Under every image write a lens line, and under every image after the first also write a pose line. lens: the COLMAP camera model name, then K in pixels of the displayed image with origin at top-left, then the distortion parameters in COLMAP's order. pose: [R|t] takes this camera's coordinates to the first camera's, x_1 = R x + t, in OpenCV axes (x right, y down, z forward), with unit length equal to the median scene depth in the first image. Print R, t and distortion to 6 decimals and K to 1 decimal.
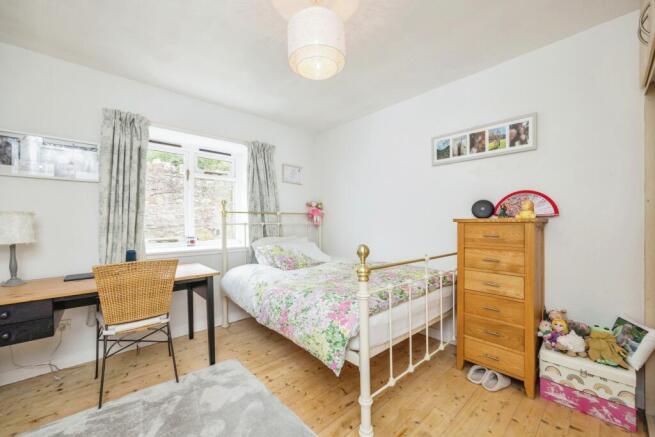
lens RADIAL K [[261.0, 0, 326.7], [0, 261.0, 225.4], [0, 0, 1]] dist [-0.000489, 0.000117]
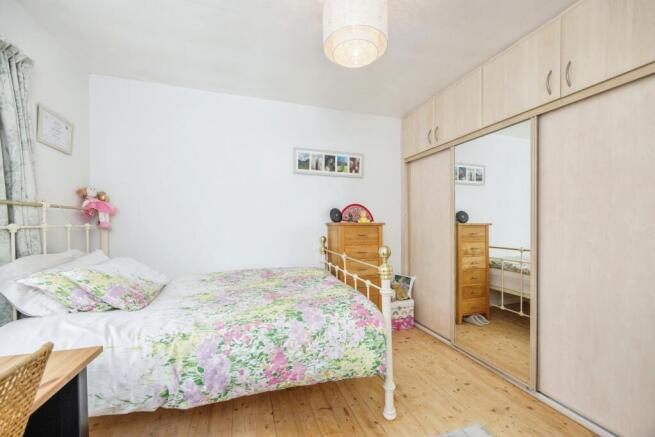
lens RADIAL K [[261.0, 0, 326.7], [0, 261.0, 225.4], [0, 0, 1]] dist [-0.000489, 0.000117]
pose [[0.417504, -0.001750, 0.908673, -0.633876], [0.006886, 0.999976, -0.001238, -0.008994], [-0.908649, 0.006773, 0.417506, 0.502177]]
